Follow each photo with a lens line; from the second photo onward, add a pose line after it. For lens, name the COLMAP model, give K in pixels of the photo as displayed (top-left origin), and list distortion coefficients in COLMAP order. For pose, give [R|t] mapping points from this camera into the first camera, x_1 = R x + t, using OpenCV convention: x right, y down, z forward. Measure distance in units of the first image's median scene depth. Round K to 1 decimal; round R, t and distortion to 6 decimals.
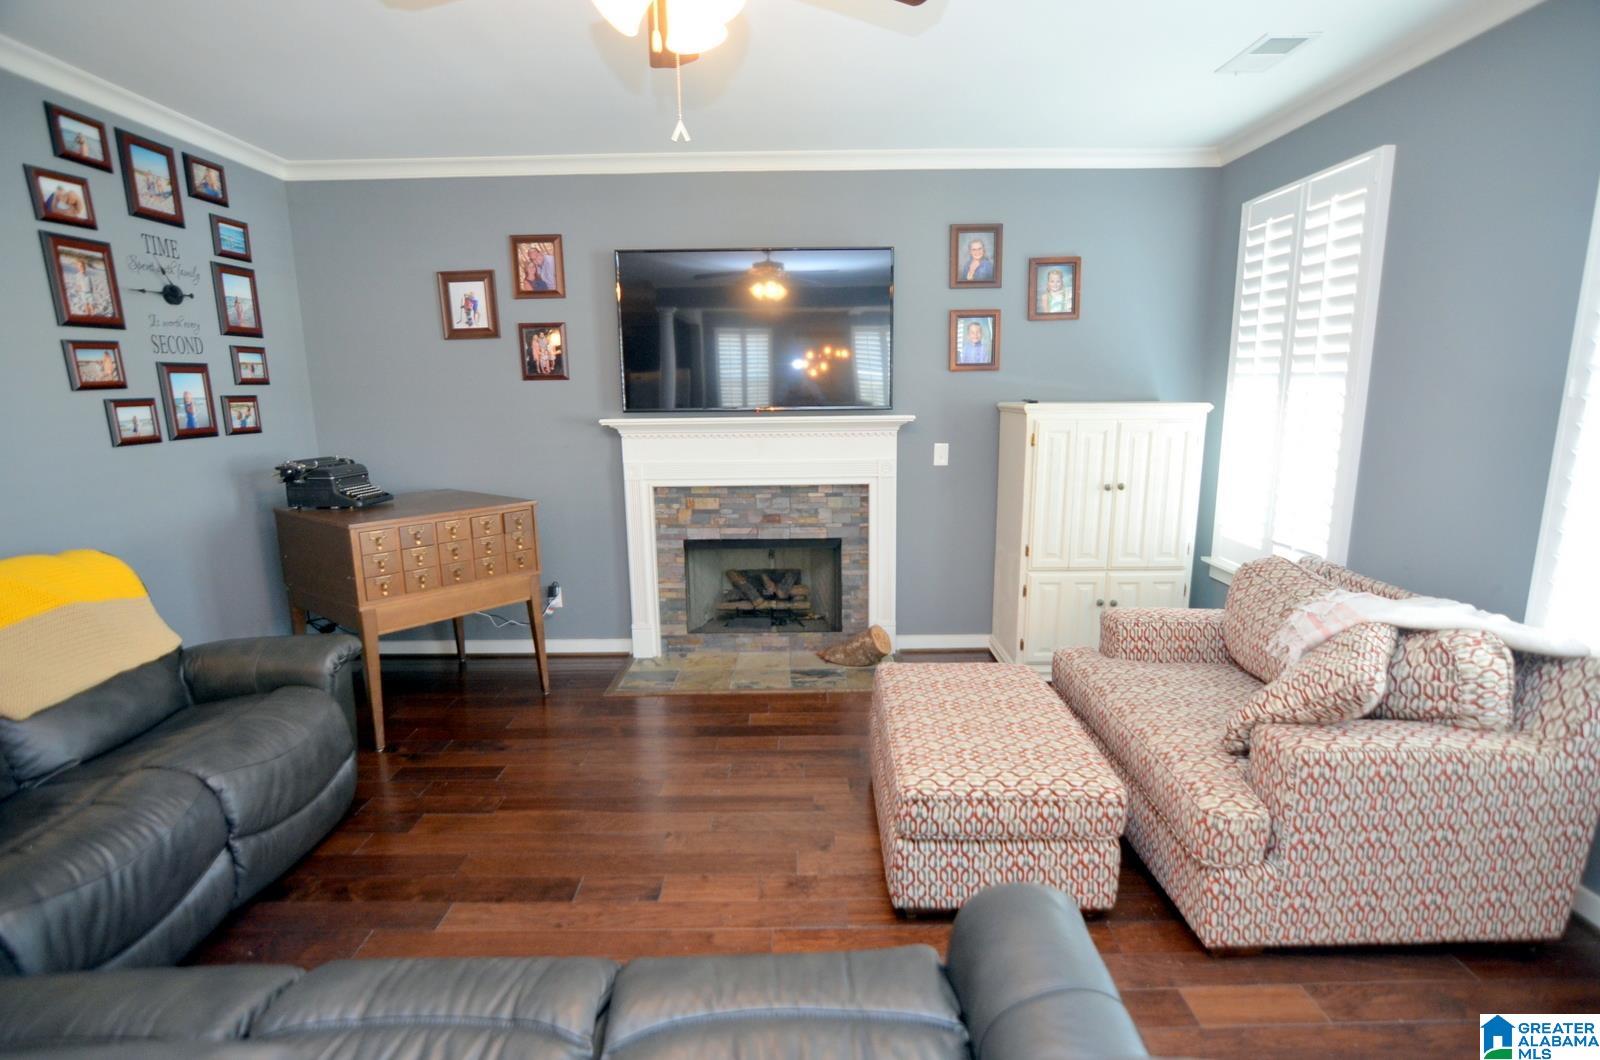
lens RADIAL K [[765.0, 0, 807.2], [0, 765.0, 543.7], [0, 0, 1]] dist [-0.032940, 0.008600]
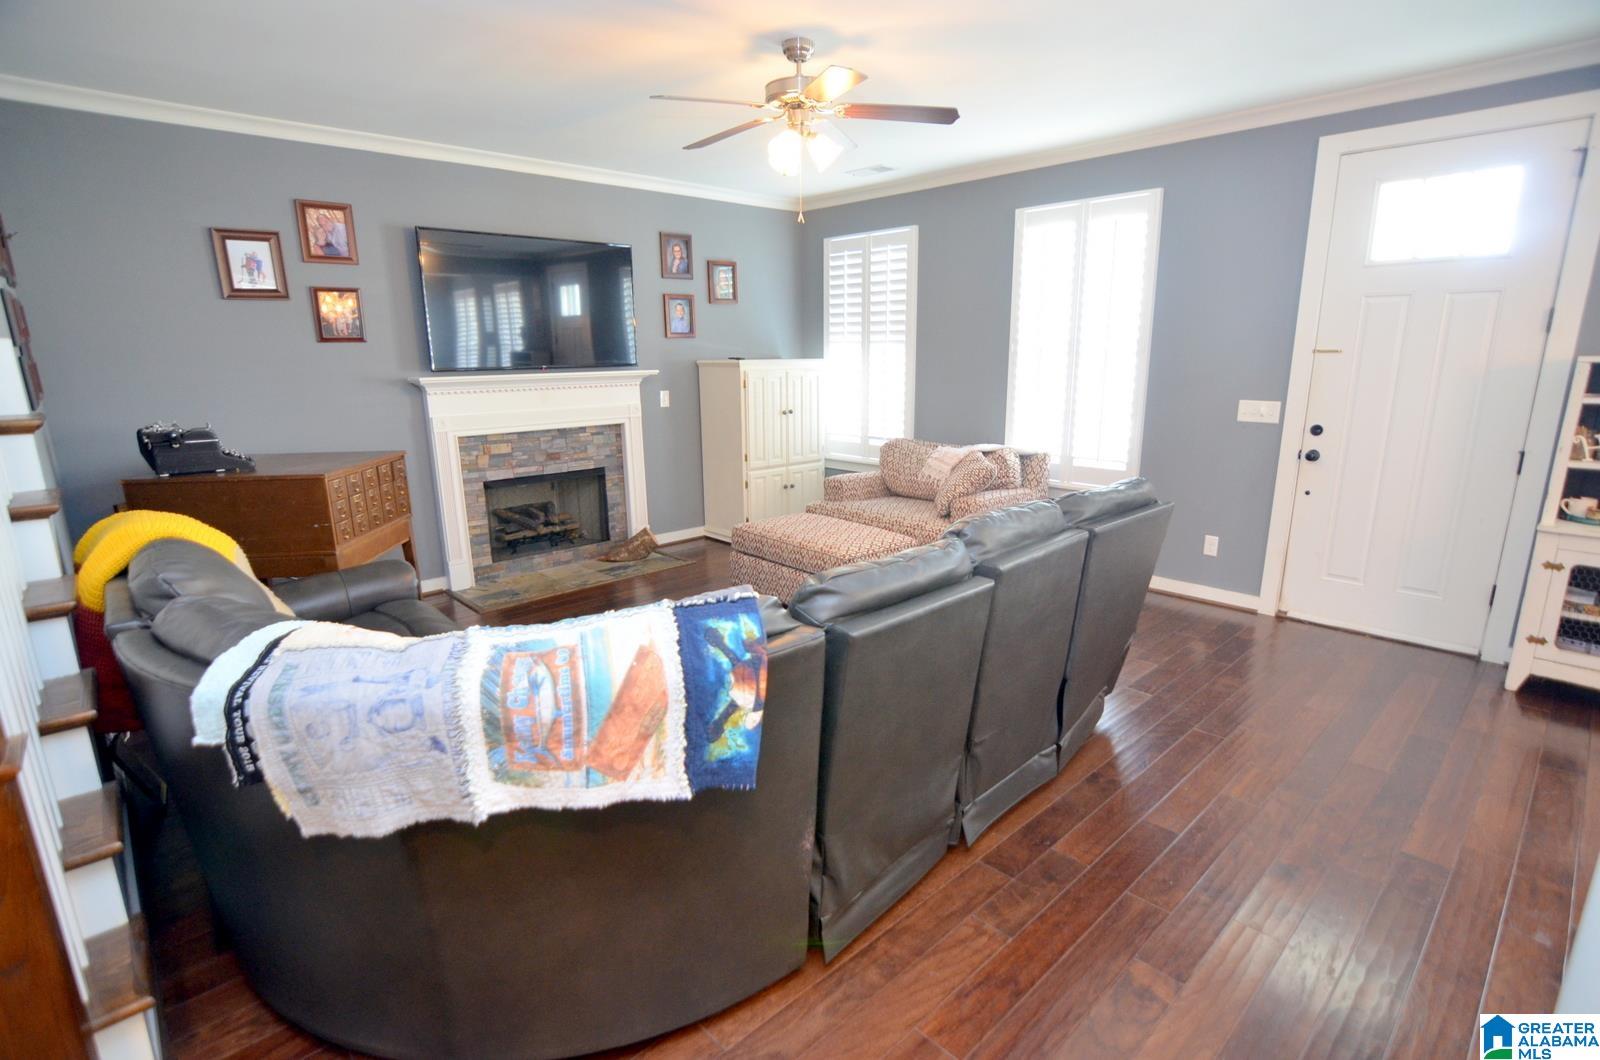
lens RADIAL K [[765.0, 0, 791.1], [0, 765.0, 541.5], [0, 0, 1]] dist [-0.032940, 0.008600]
pose [[0.739519, -0.159589, 0.653944, -0.642701], [0.135073, 0.986911, 0.088099, 0.050299], [-0.659445, 0.023179, 0.751396, -0.193413]]
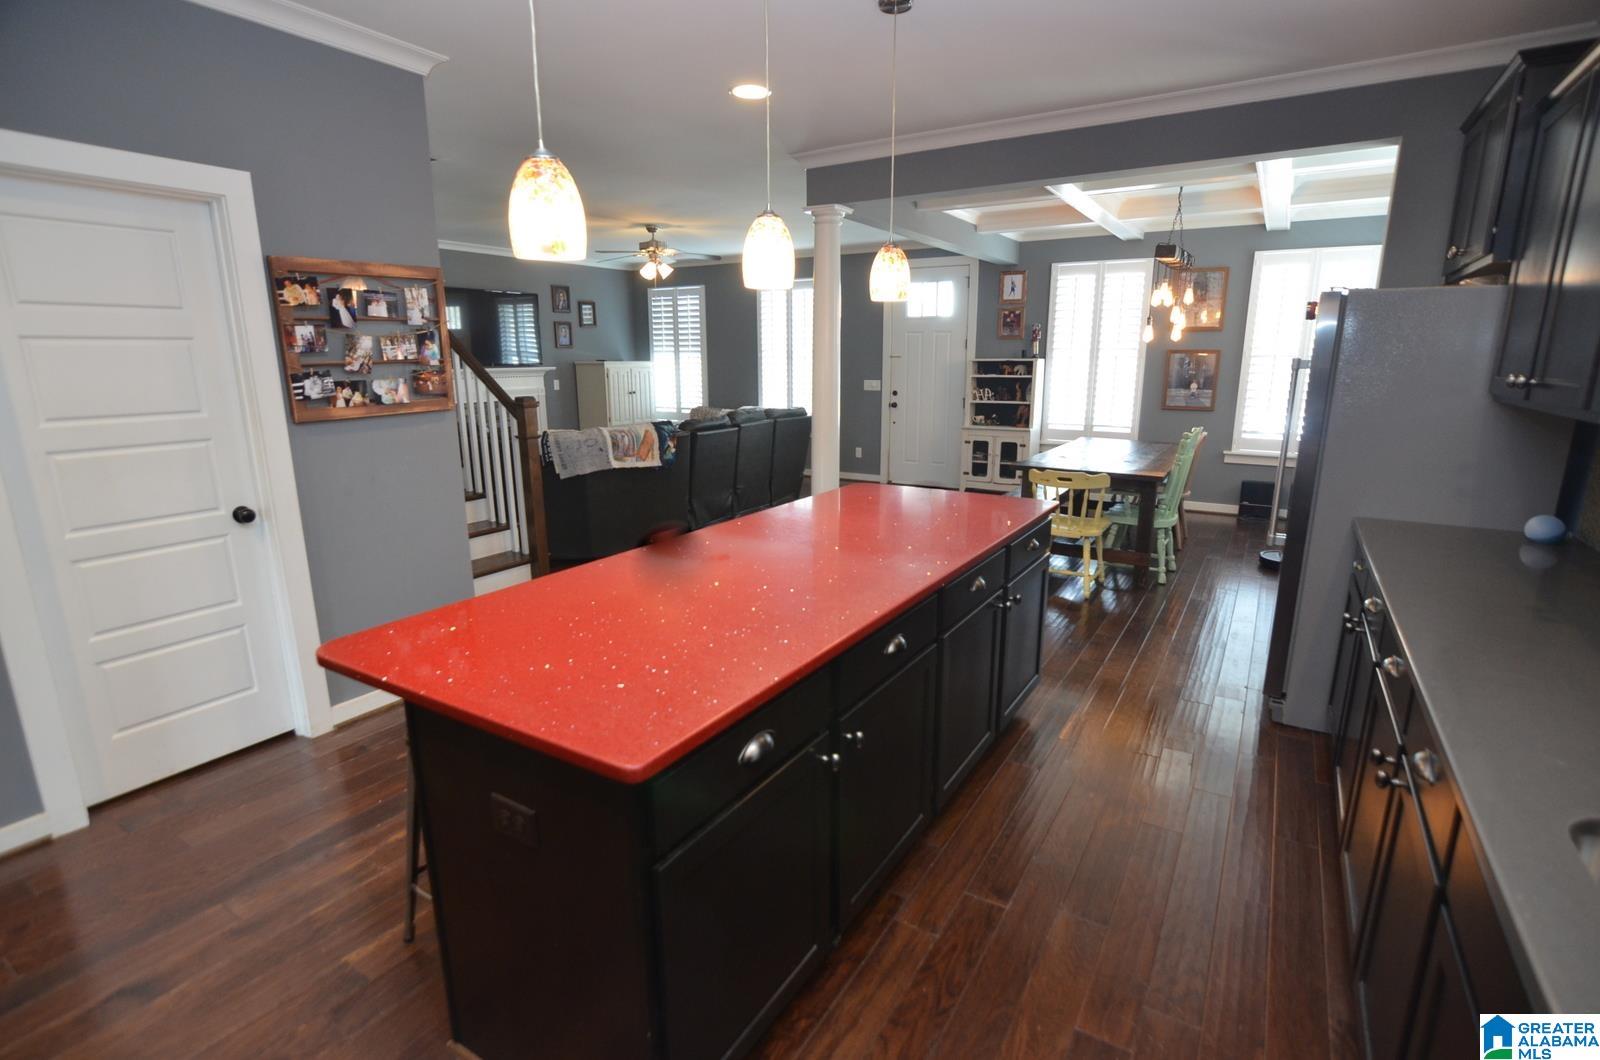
lens RADIAL K [[765.0, 0, 792.4], [0, 765.0, 540.8], [0, 0, 1]] dist [-0.032940, 0.008600]
pose [[0.531187, -0.189701, 0.825744, -1.509903], [0.164655, 0.979144, 0.119023, 0.195400], [-0.831101, 0.072739, 0.551343, -0.850490]]
